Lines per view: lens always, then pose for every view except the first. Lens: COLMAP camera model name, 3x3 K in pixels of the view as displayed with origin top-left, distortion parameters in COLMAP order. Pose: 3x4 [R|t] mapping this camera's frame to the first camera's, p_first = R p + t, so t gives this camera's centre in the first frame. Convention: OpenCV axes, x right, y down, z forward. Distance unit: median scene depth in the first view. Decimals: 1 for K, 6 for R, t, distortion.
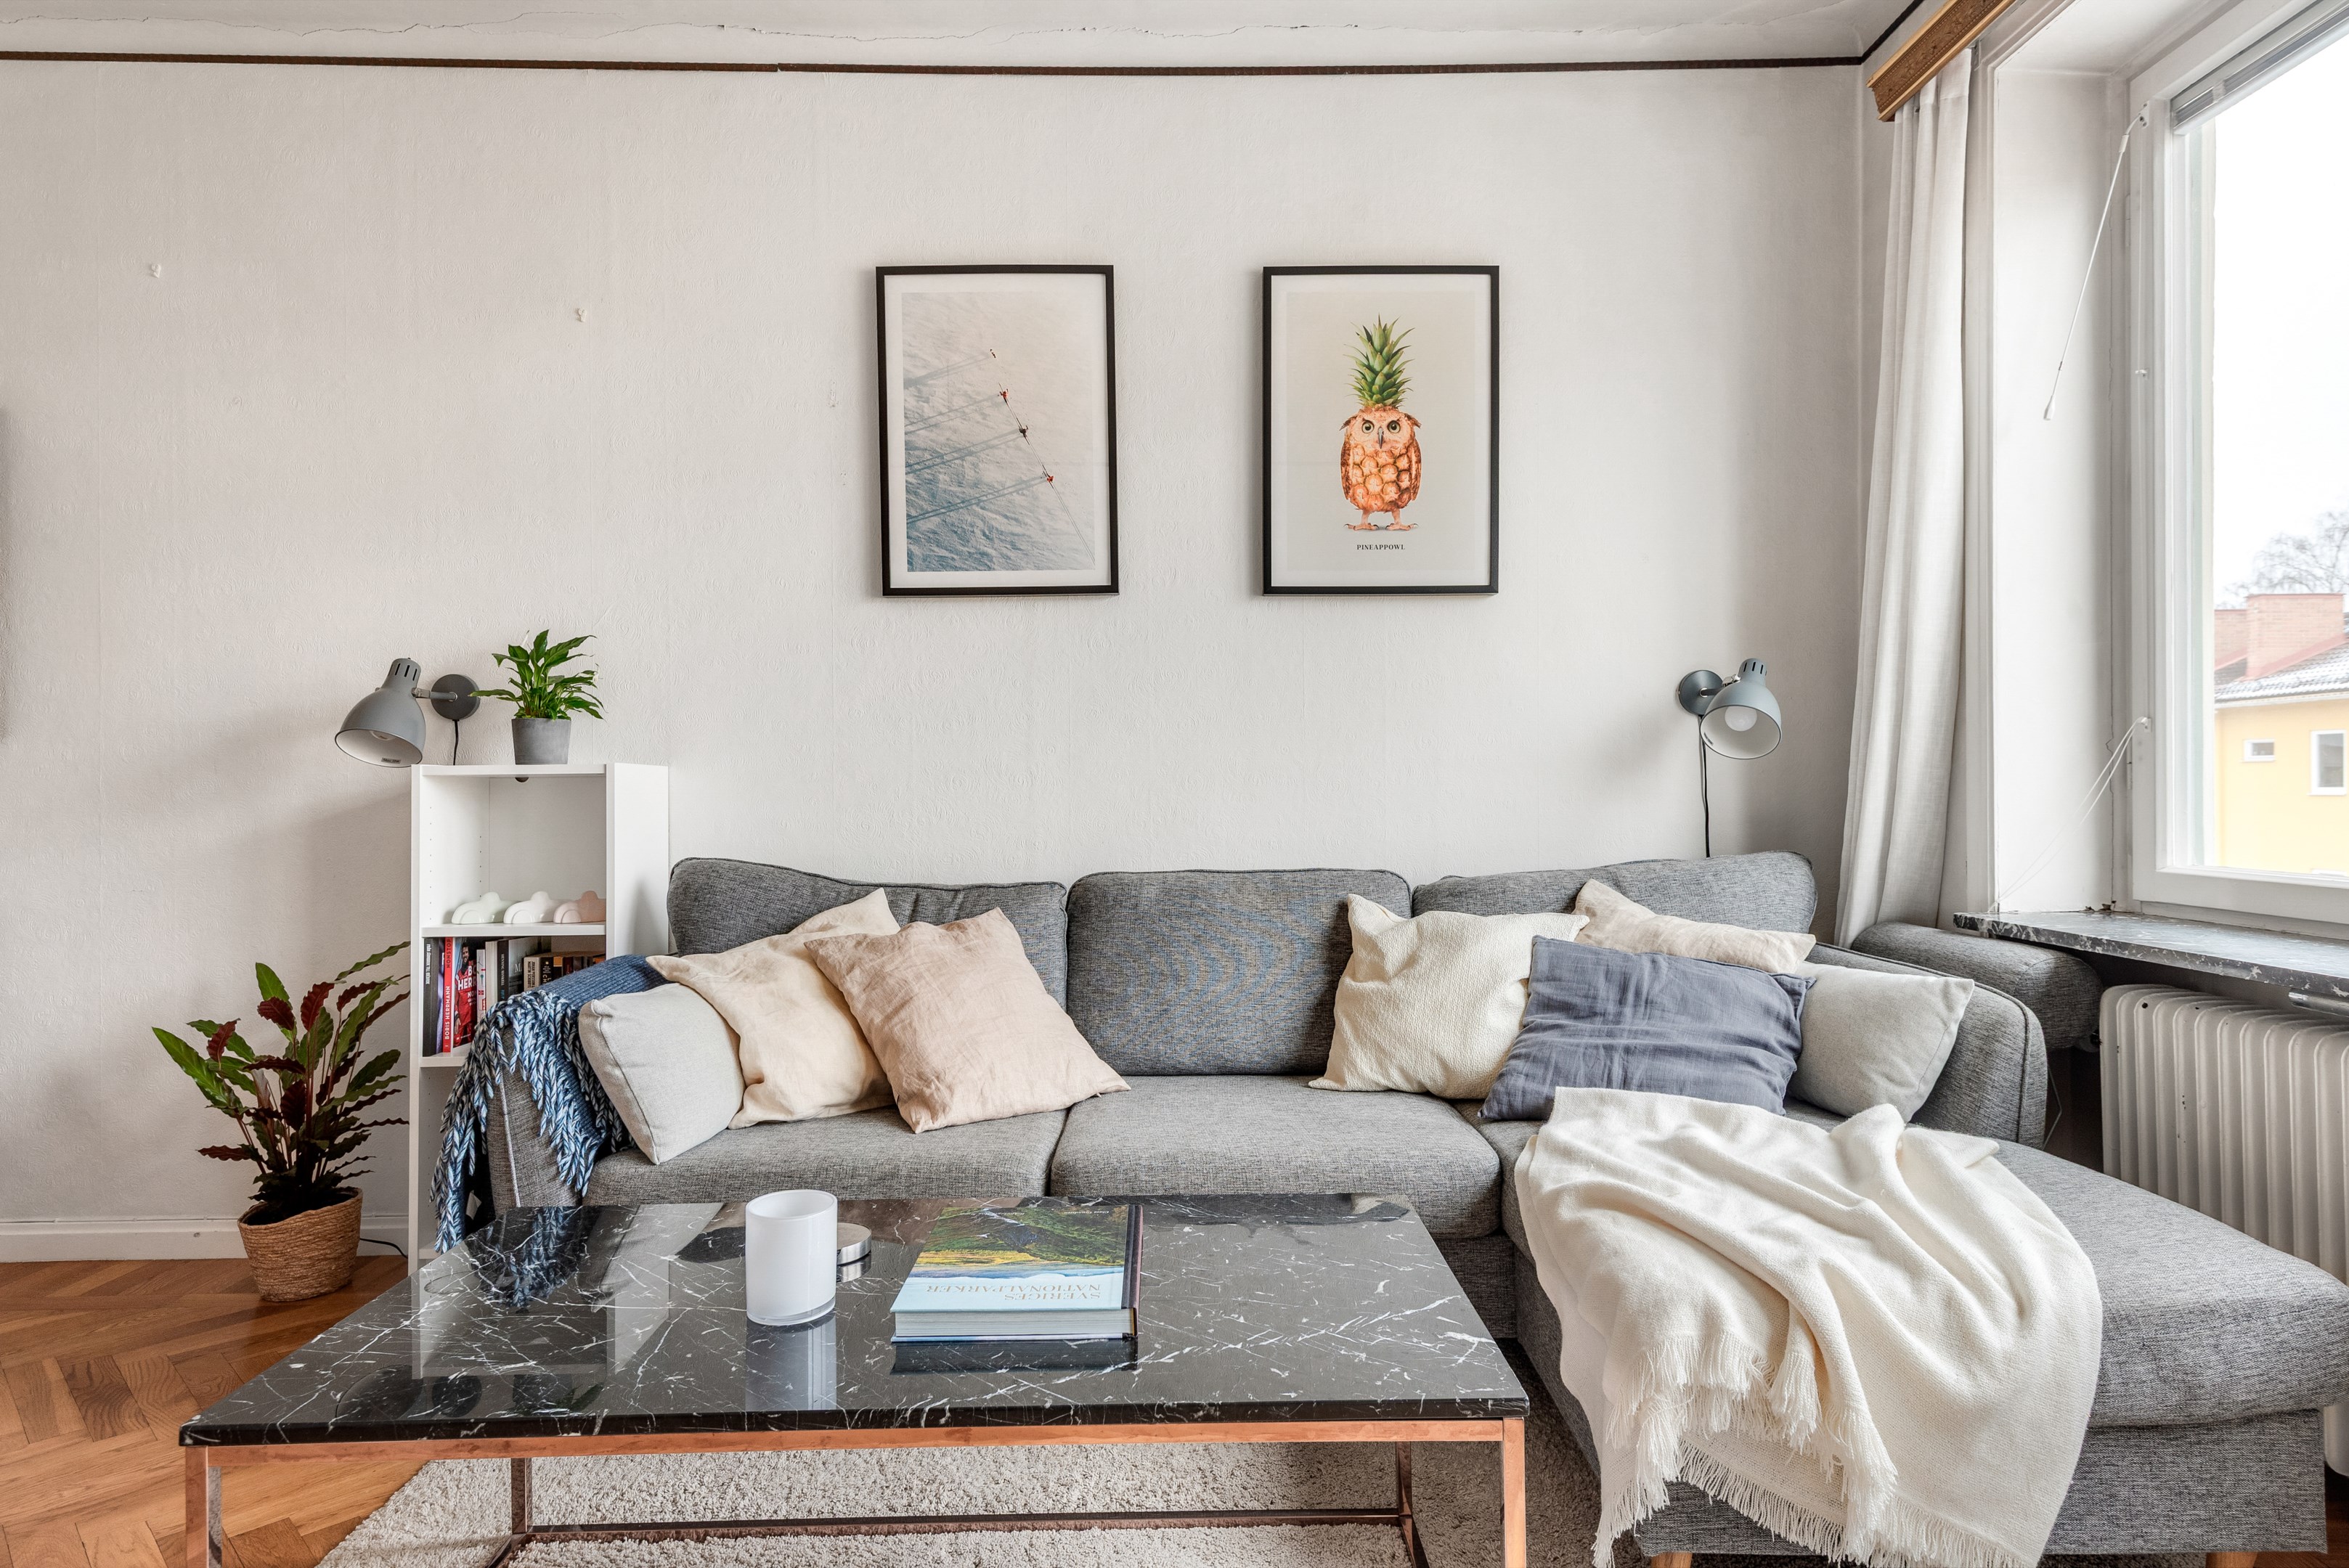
lens RADIAL K [[1277.0, 0, 1174.5], [0, 1277.0, 784.0], [0, 0, 1]] dist [0.042905, -0.025125]
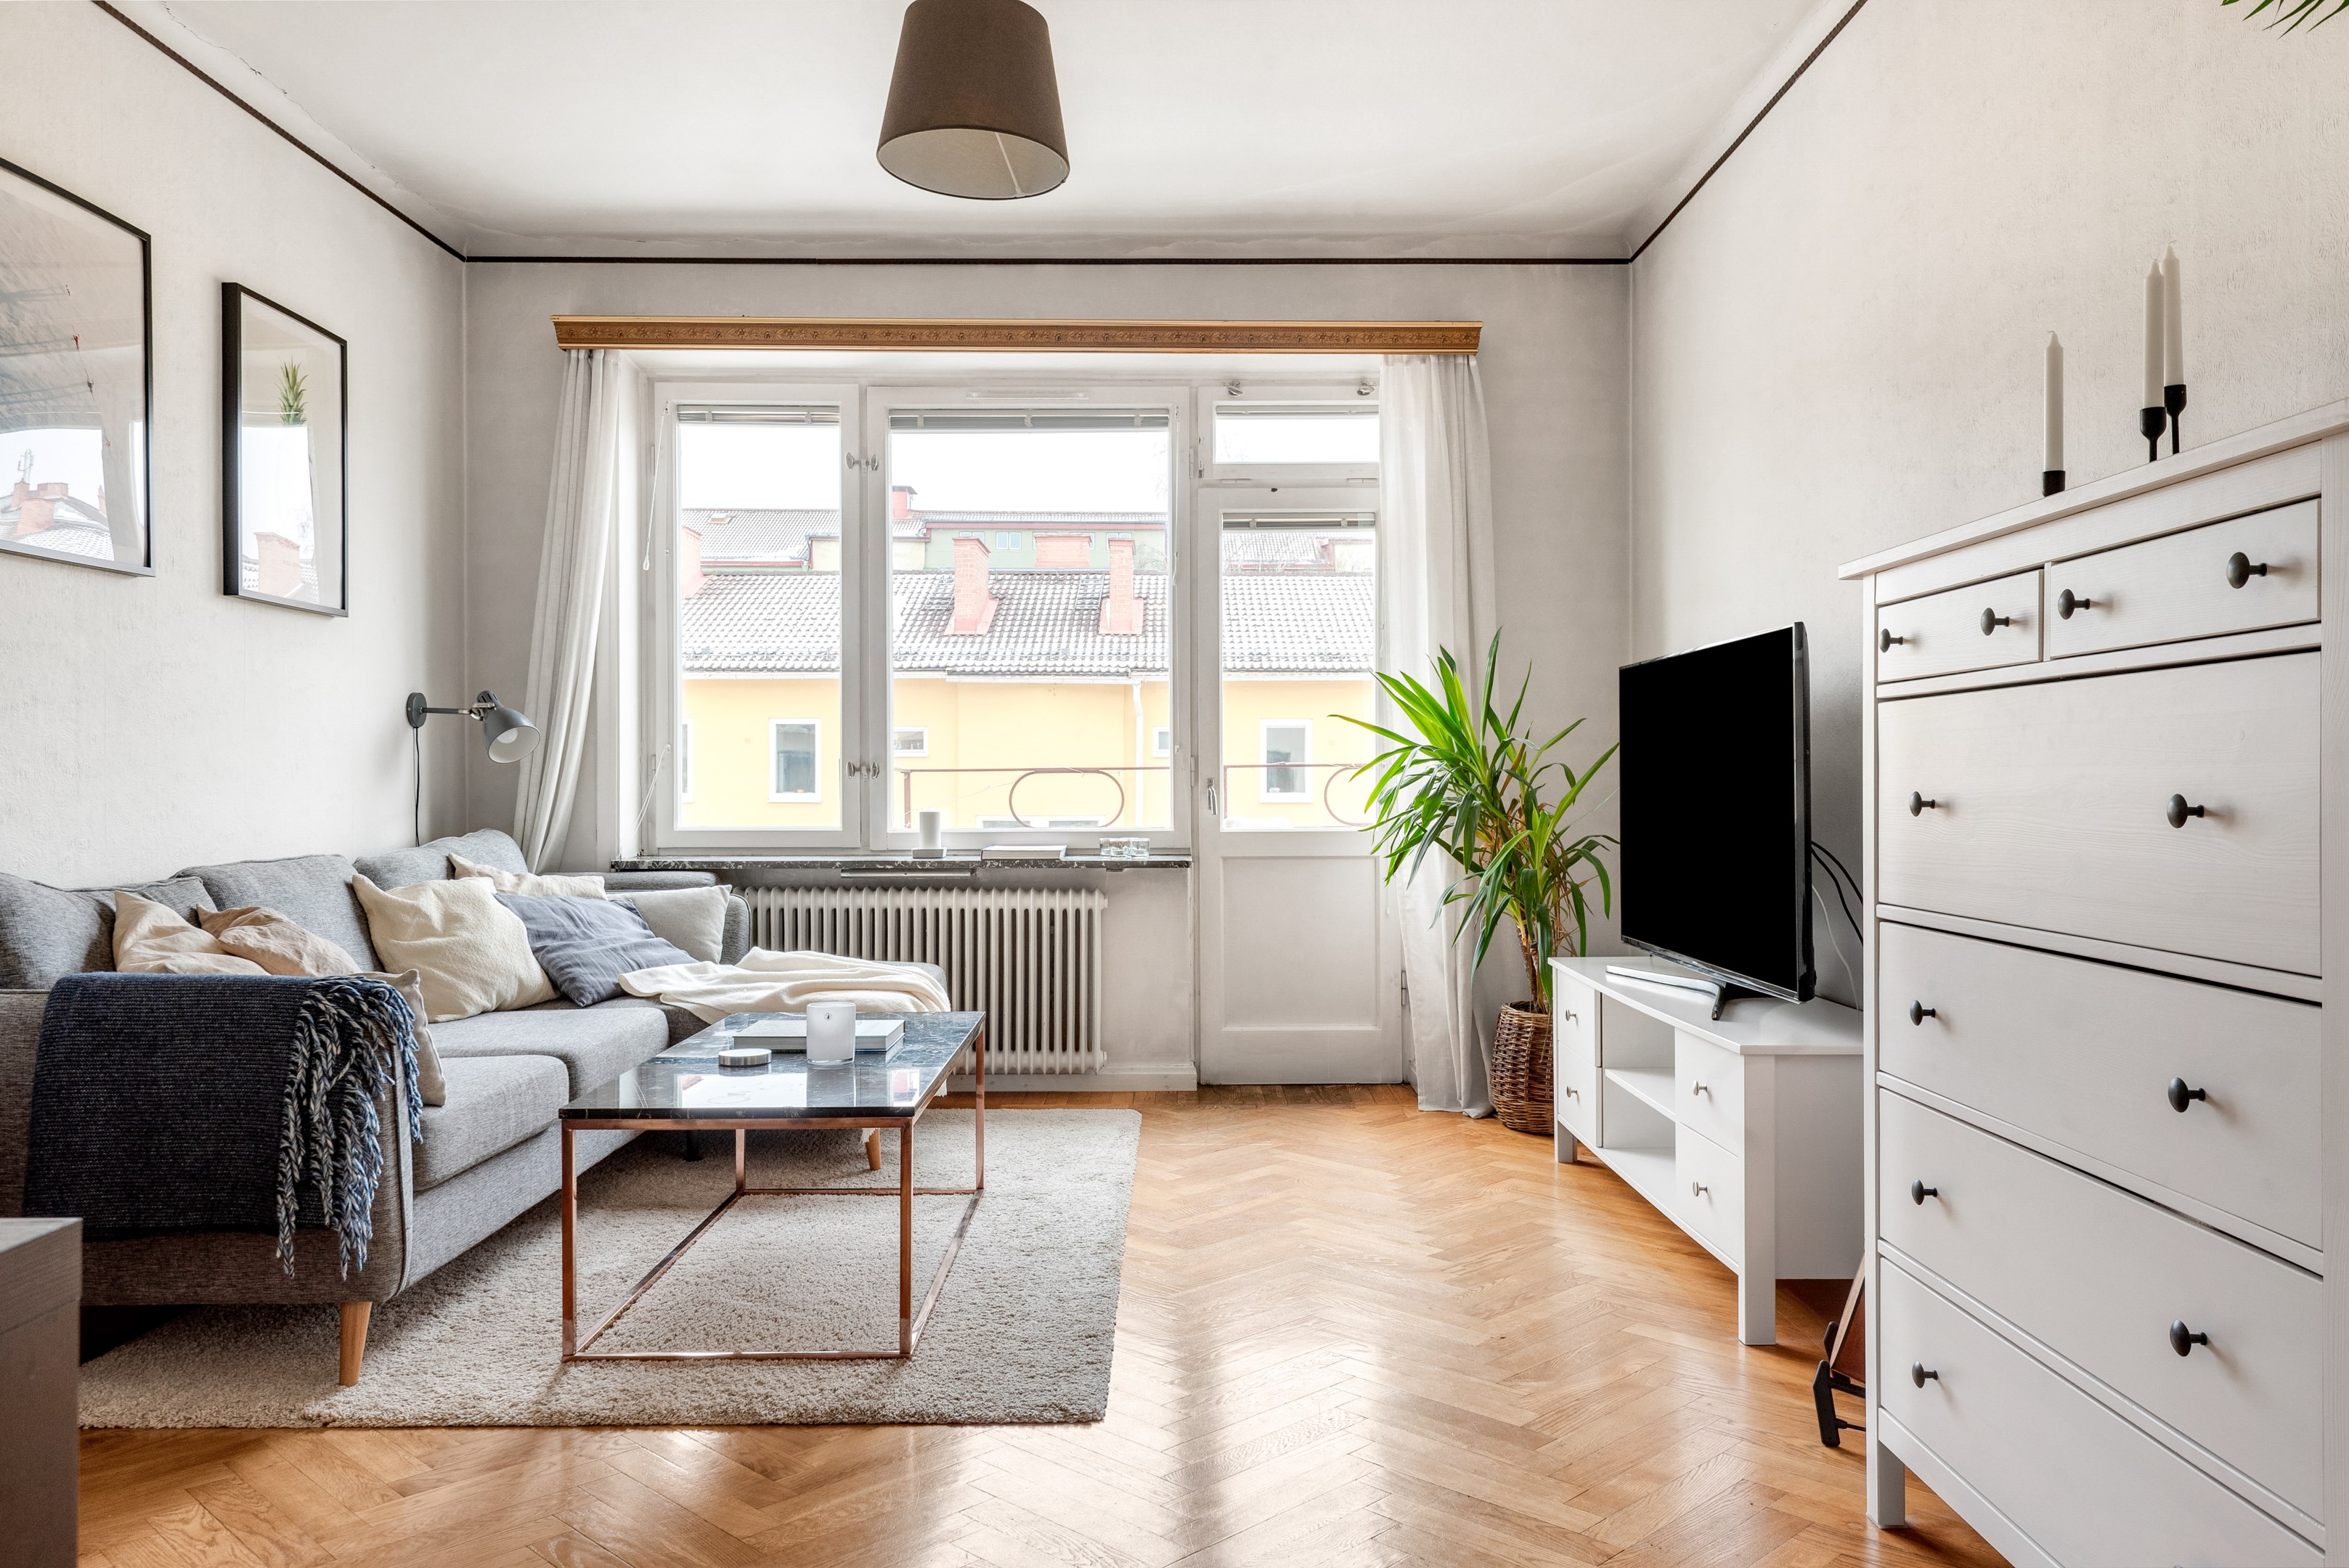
lens RADIAL K [[1698.2, 0, 1177.4], [0, 1698.2, 781.5], [0, 0, 1]] dist [0.055693, -0.070195]
pose [[0.010387, 0.005966, 0.999928, -1.323113], [-0.001200, 0.999982, -0.005953, 0.009759], [-0.999945, -0.001139, 0.010394, 0.224771]]
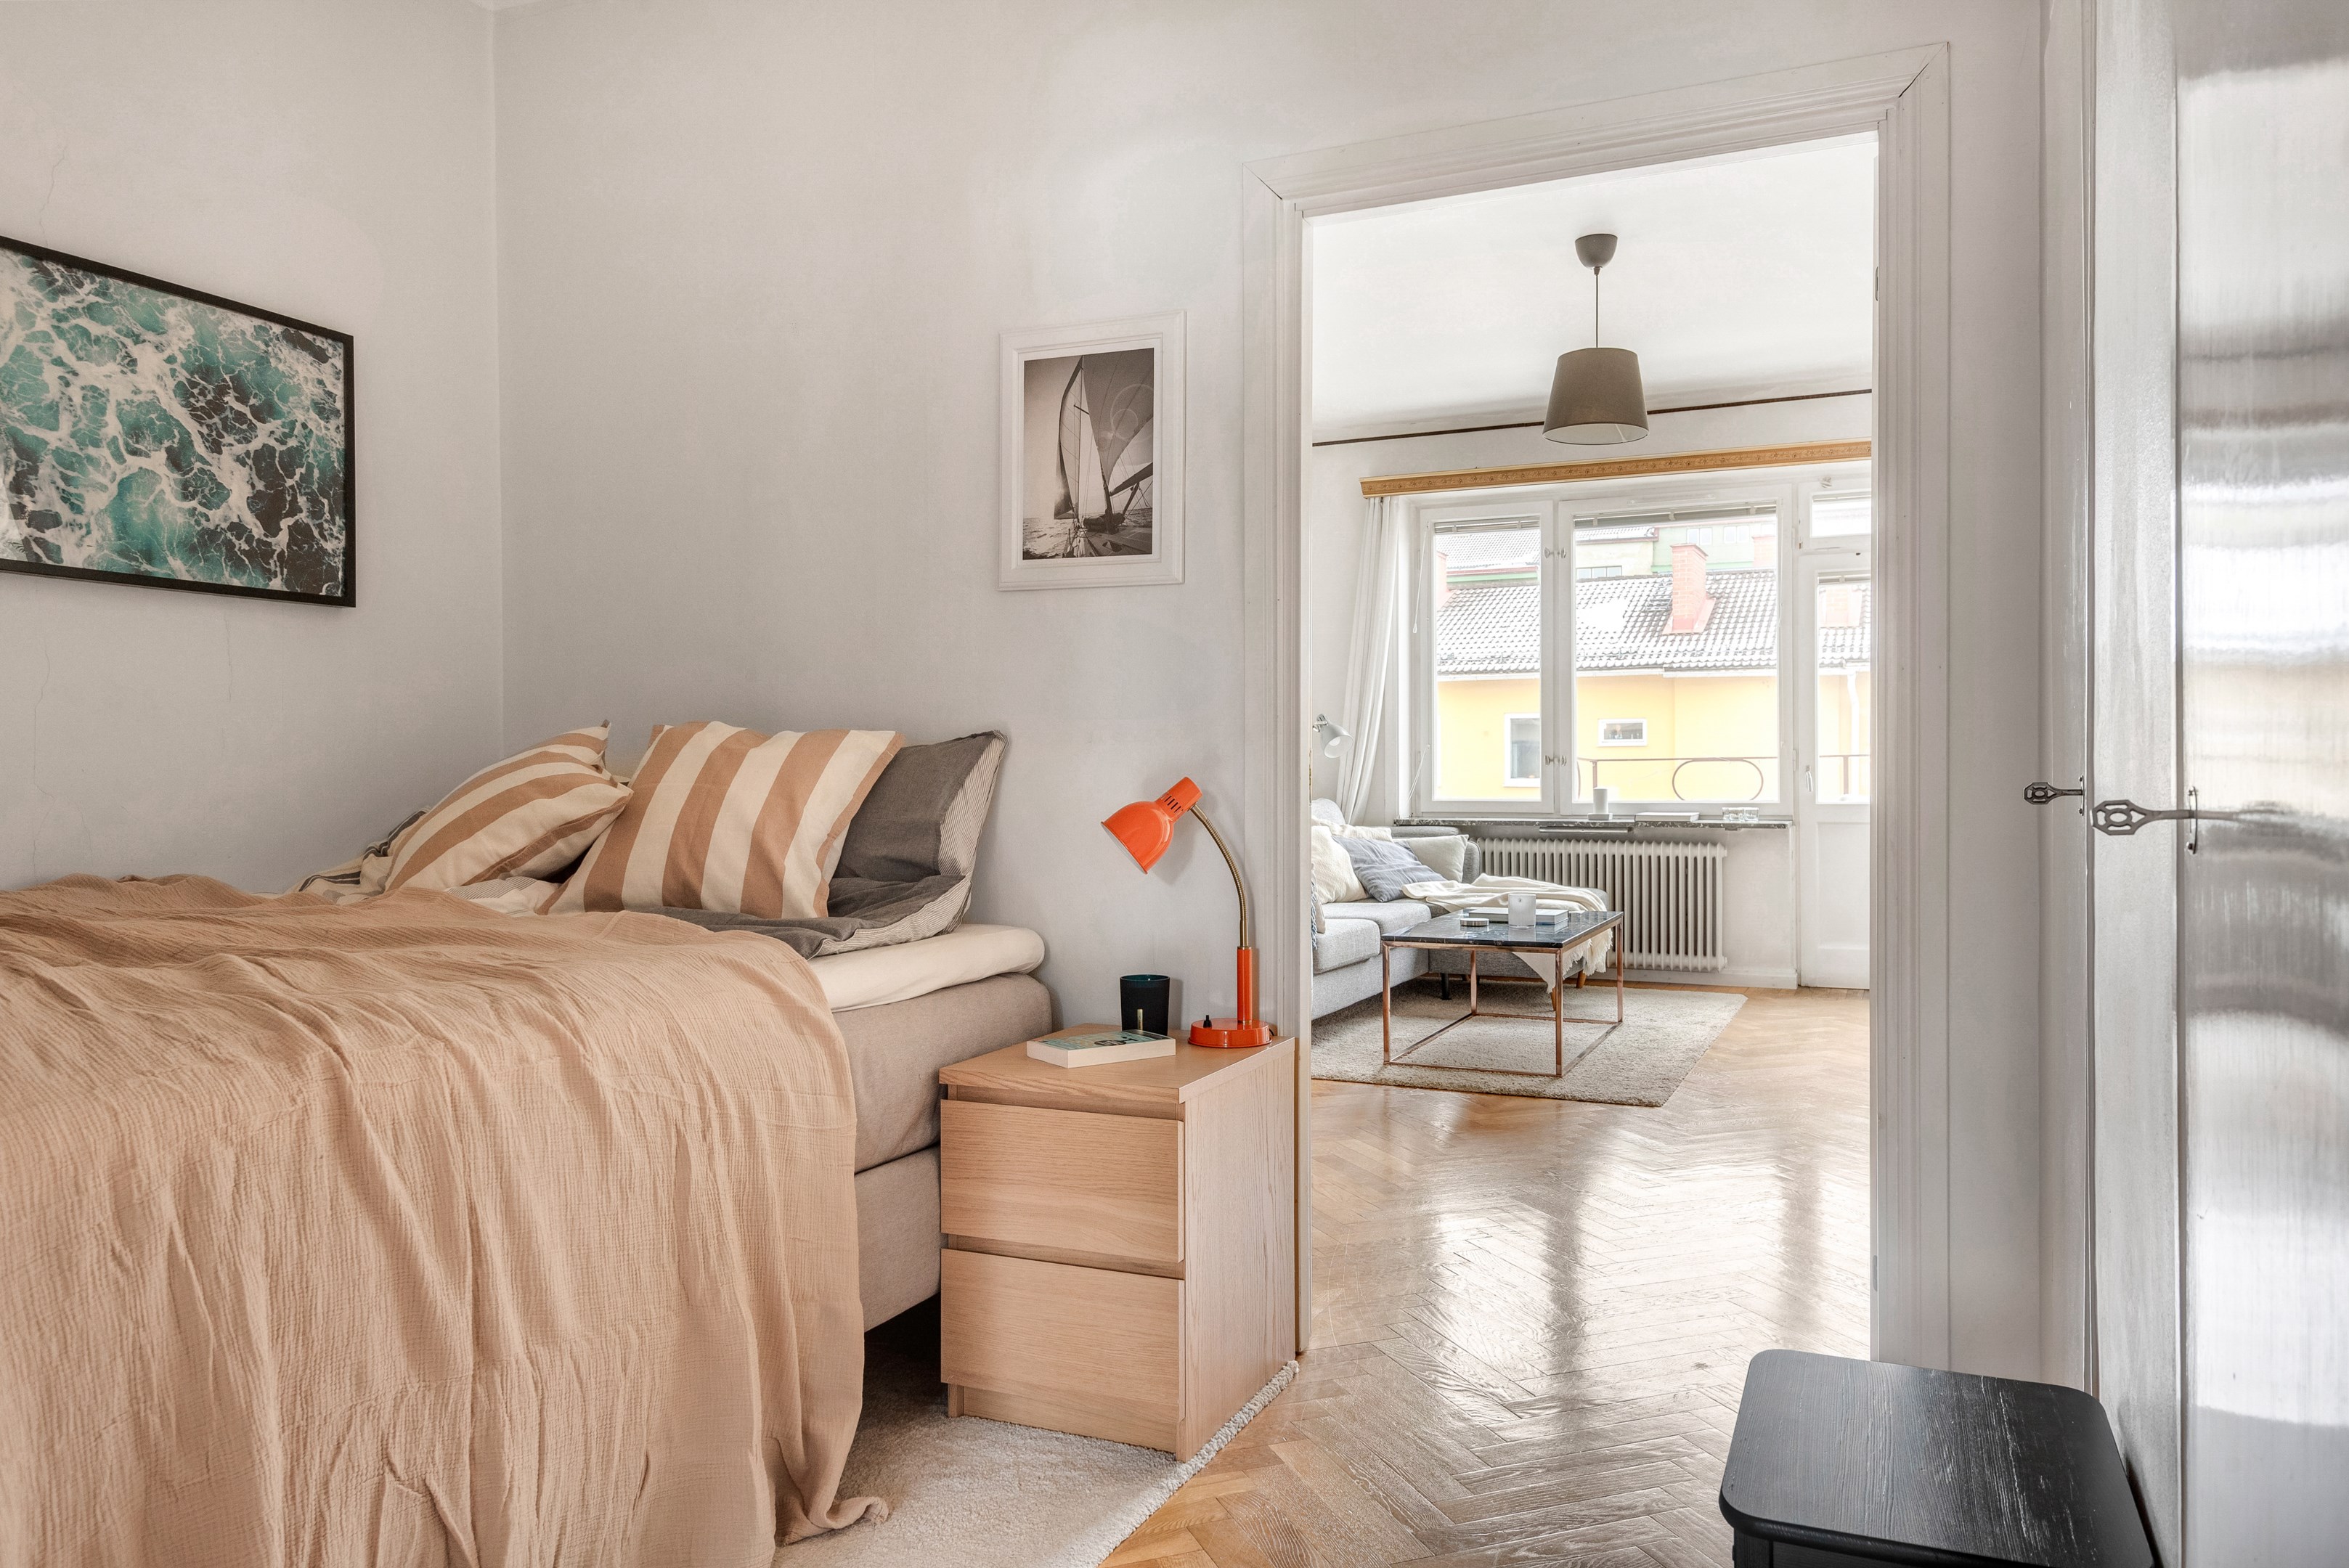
lens RADIAL K [[1698.2, 0, 1177.4], [0, 1698.2, 781.5], [0, 0, 1]] dist [0.055693, -0.070195]
pose [[0.425446, -0.001926, 0.904982, -2.242593], [-0.000073, 0.999998, 0.002163, 0.014358], [-0.904984, -0.000986, 0.425445, -0.037071]]
